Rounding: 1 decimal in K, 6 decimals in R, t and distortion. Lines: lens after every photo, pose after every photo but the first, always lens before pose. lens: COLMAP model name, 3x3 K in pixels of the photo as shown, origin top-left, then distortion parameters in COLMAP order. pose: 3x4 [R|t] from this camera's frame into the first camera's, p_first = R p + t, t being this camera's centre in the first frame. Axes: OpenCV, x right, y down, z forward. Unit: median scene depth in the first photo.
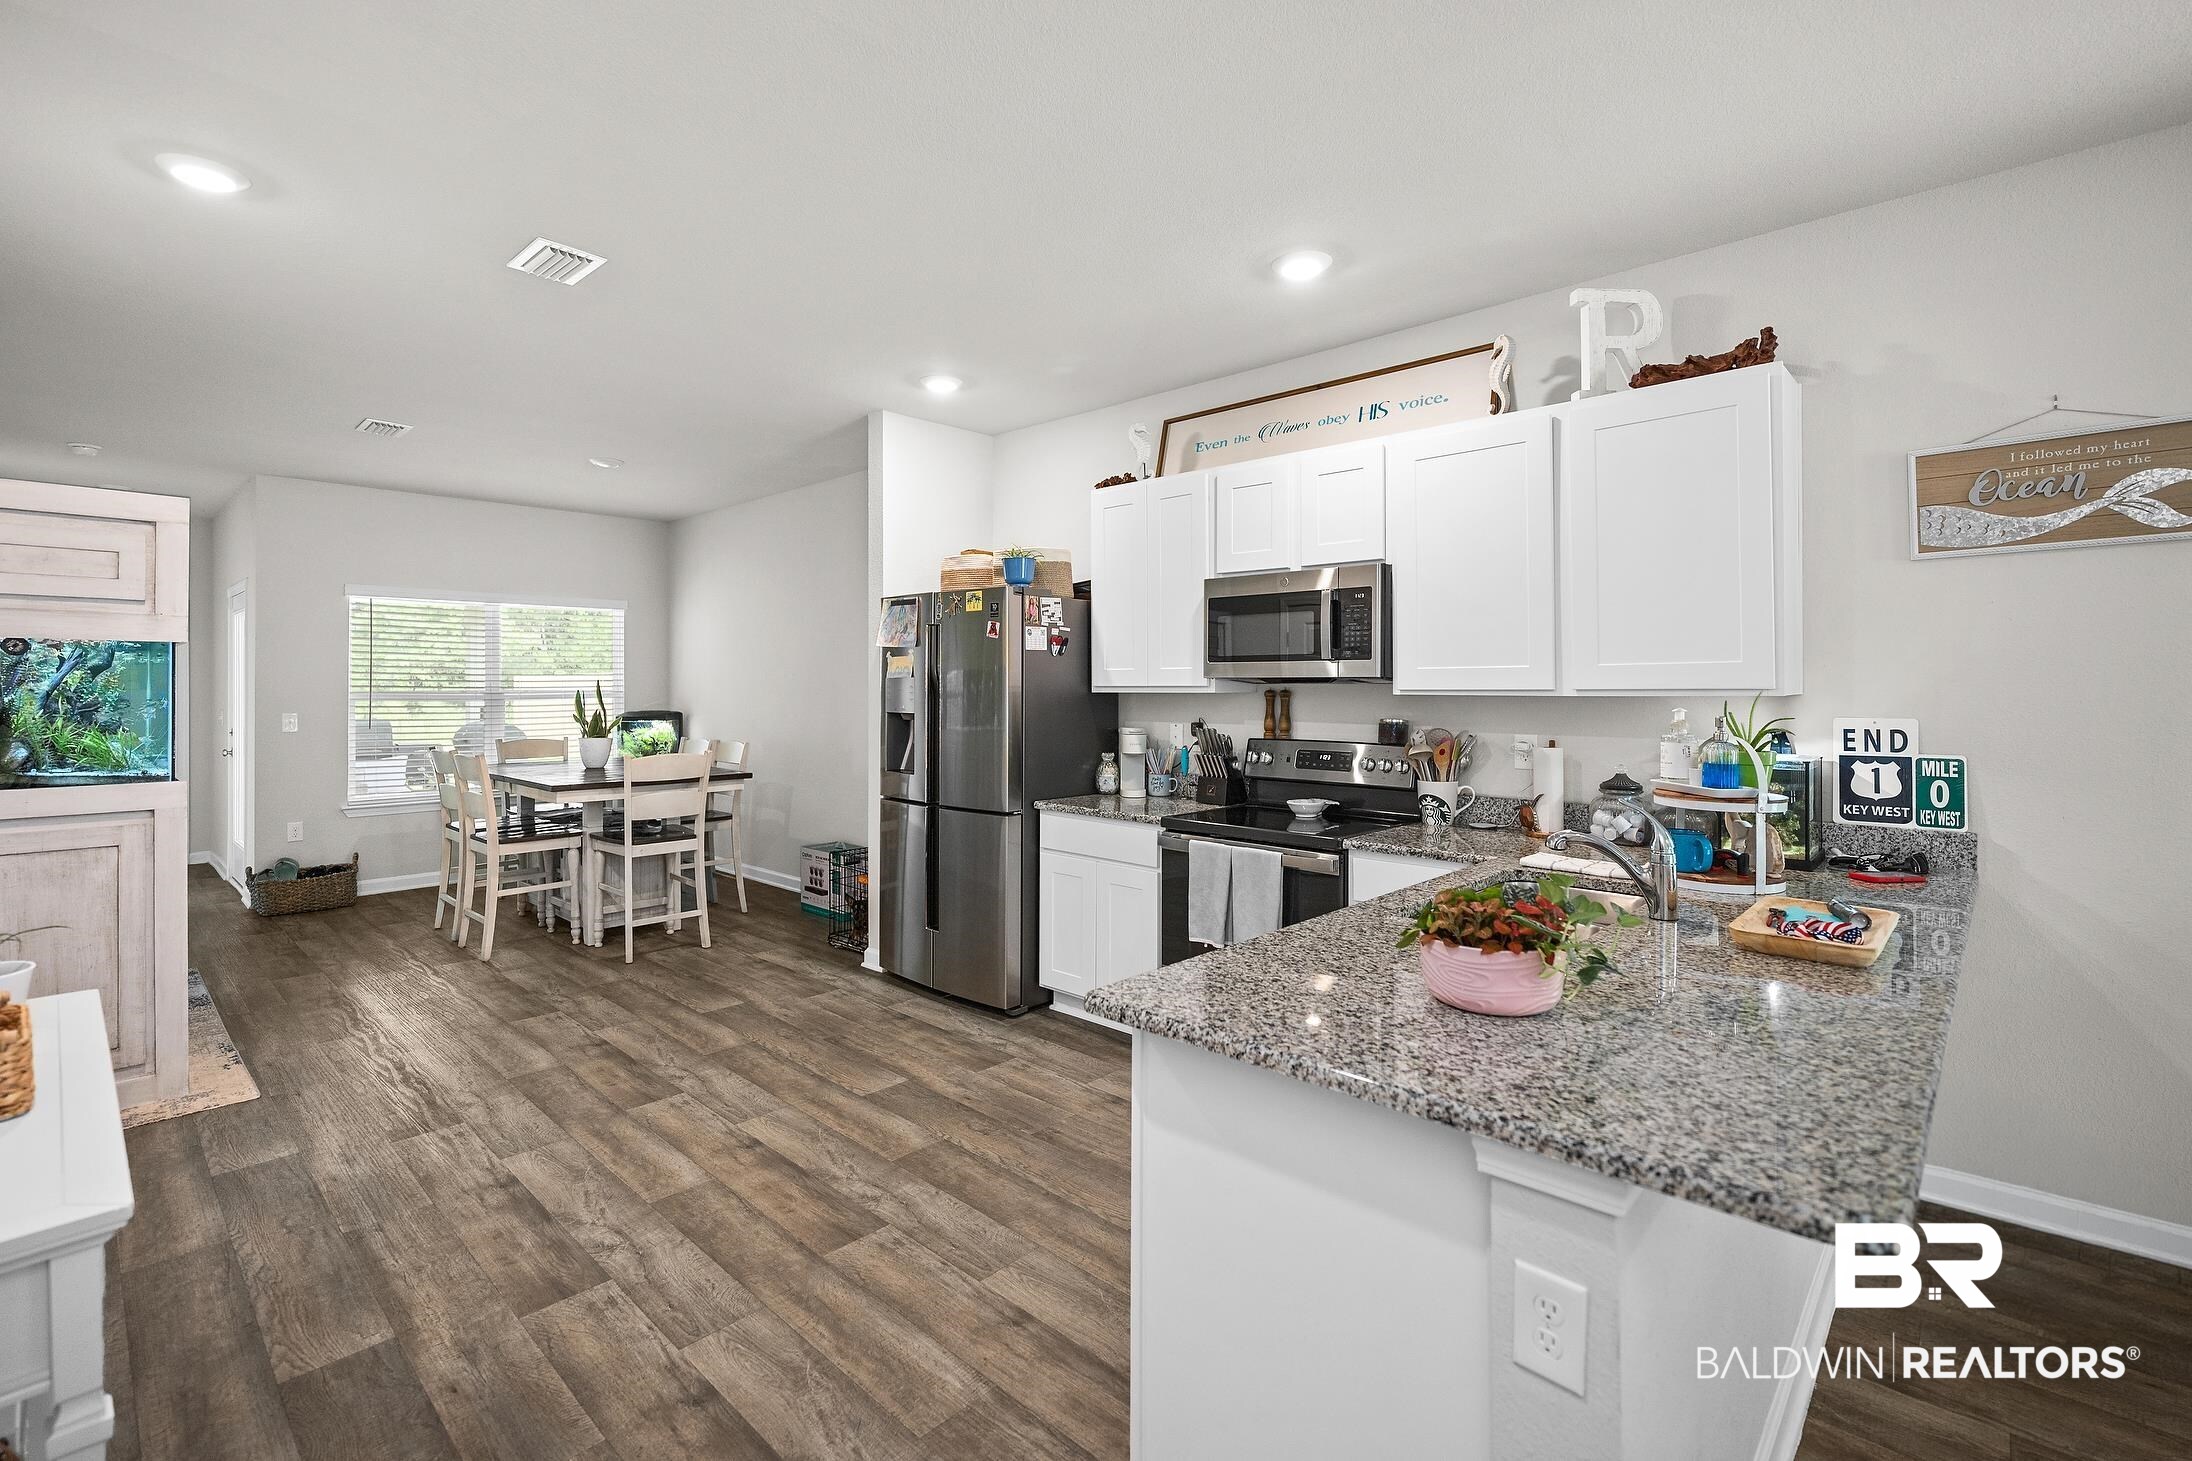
lens RADIAL K [[981.7, 0, 1098.5], [0, 981.7, 684.7], [0, 0, 1]] dist [-0.040091, 0.000123]
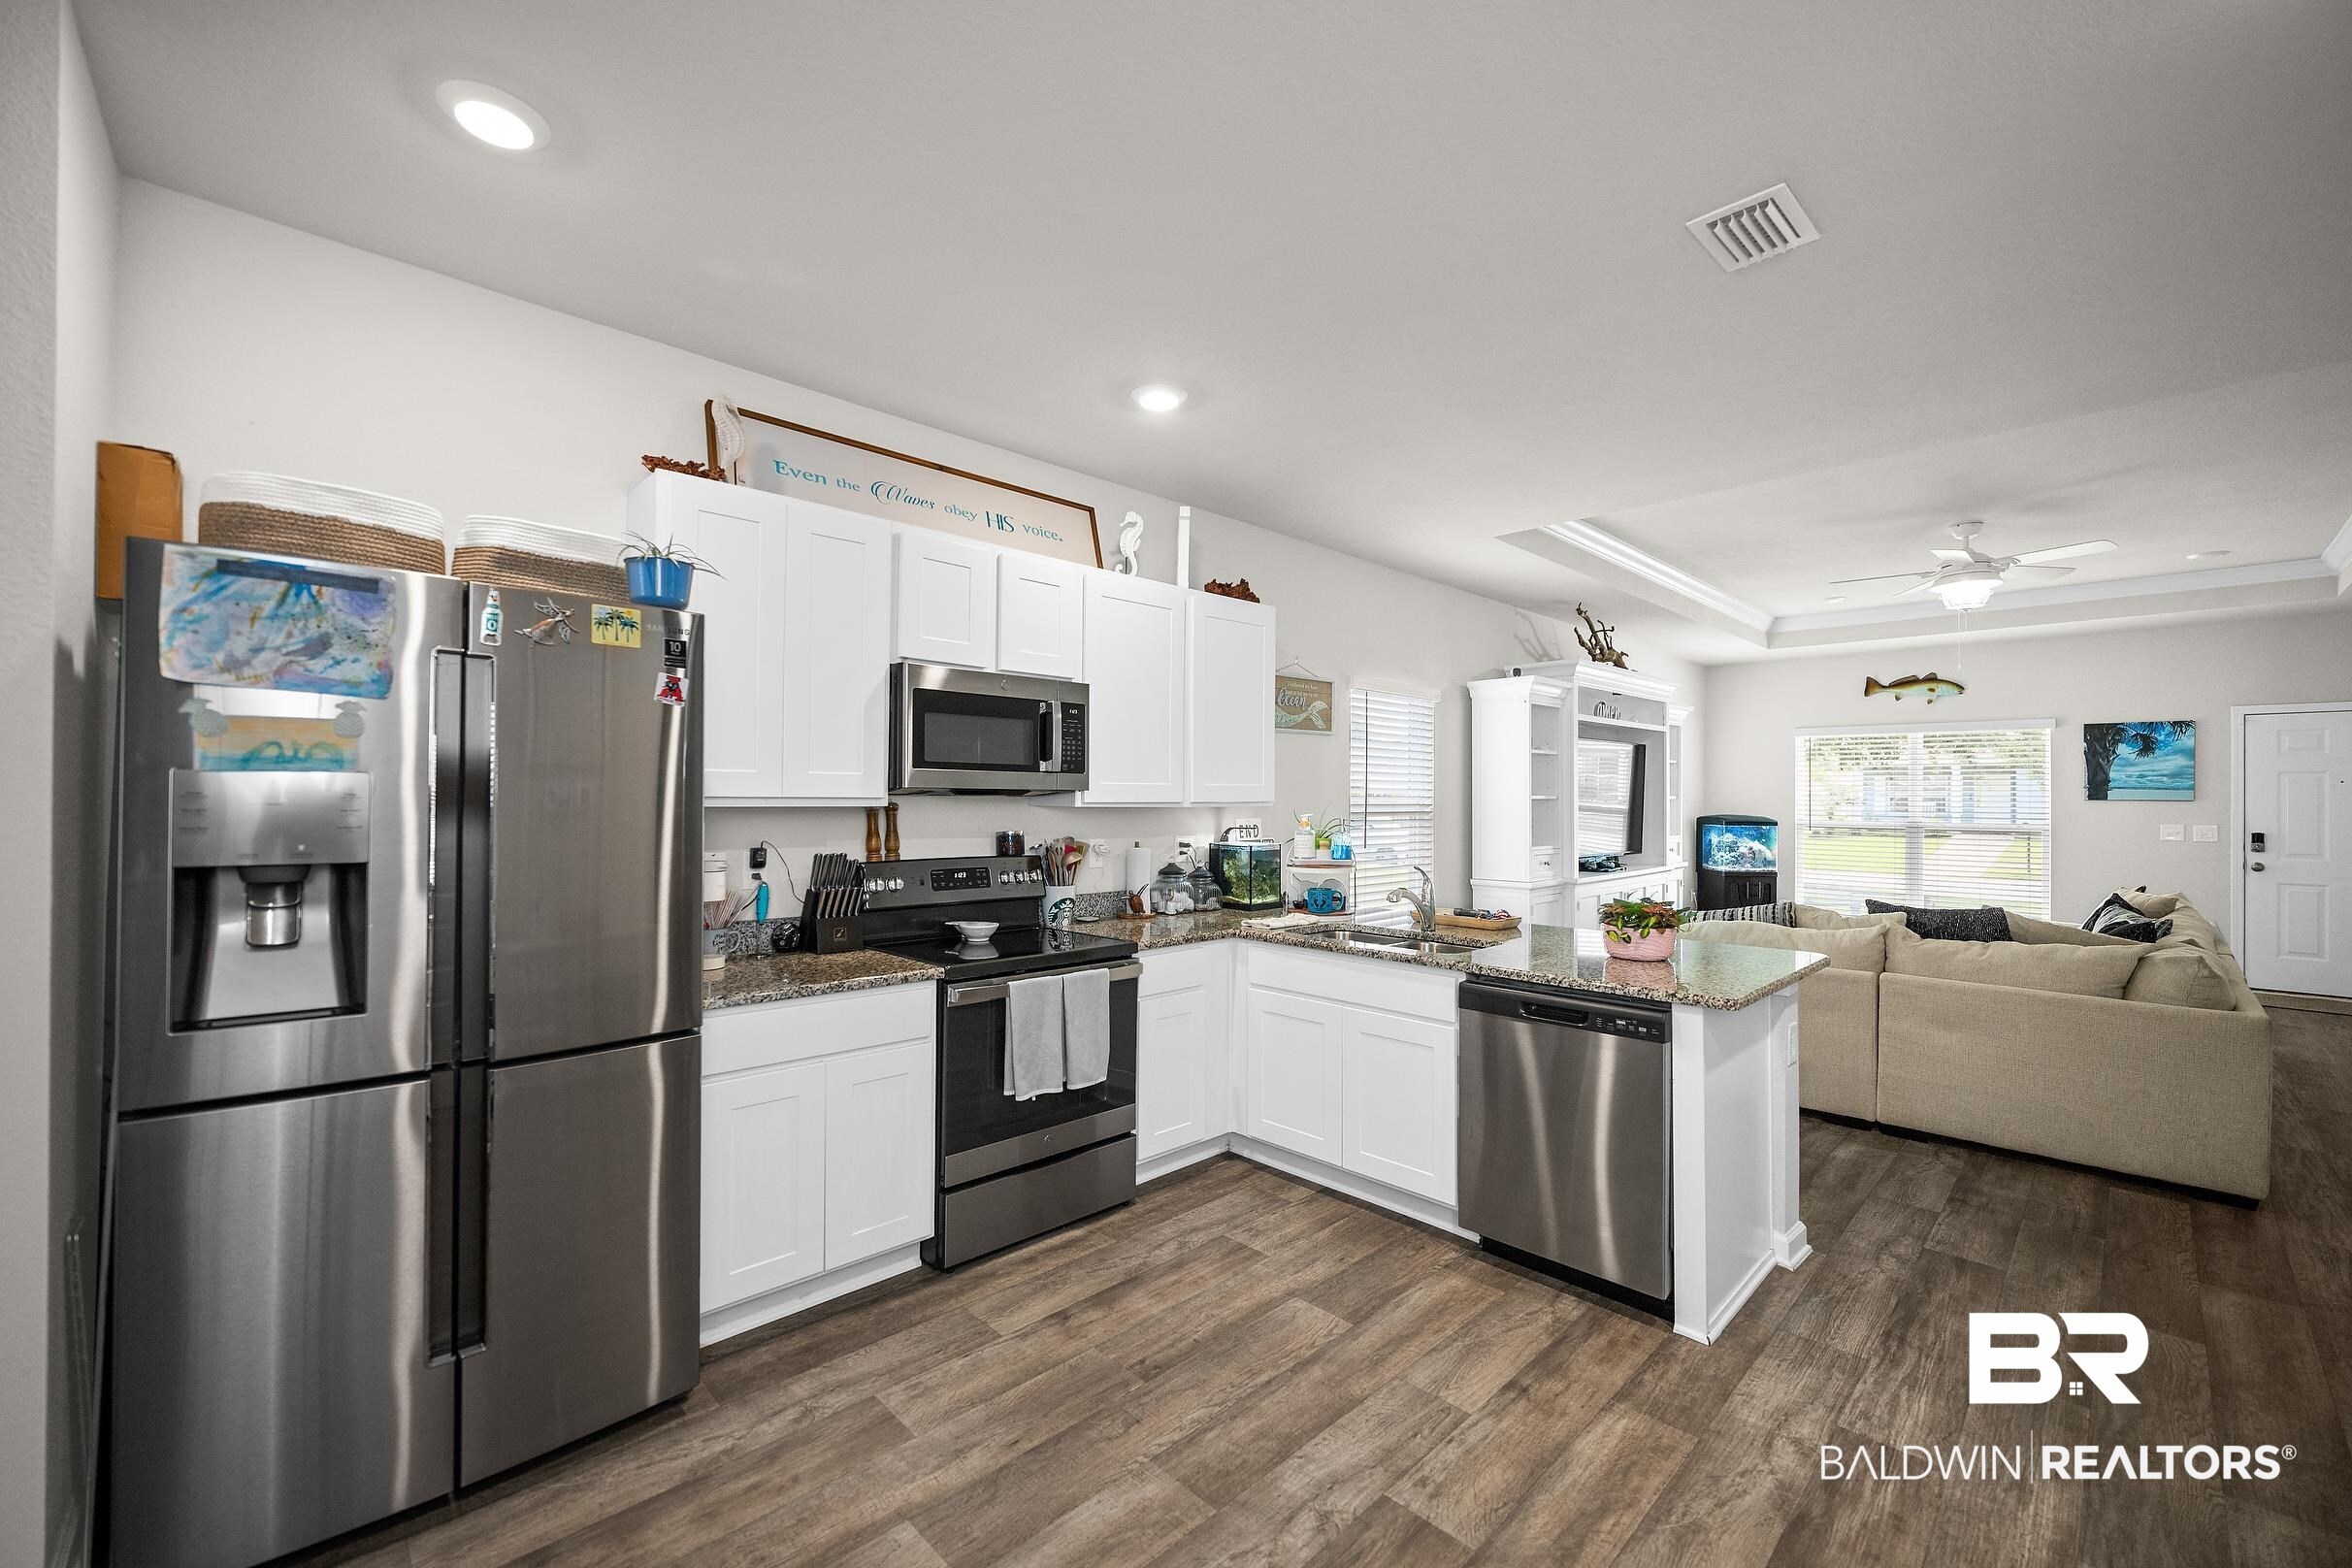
lens RADIAL K [[945.5, 0, 1179.8], [0, 945.5, 792.5], [0, 0, 1]] dist [-0.011414, 0.000023]
pose [[0.042437, 0.008011, 0.999067, -0.791127], [-0.010298, 0.999918, -0.007580, 0.000634], [-0.999046, -0.009967, 0.042516, 0.916581]]
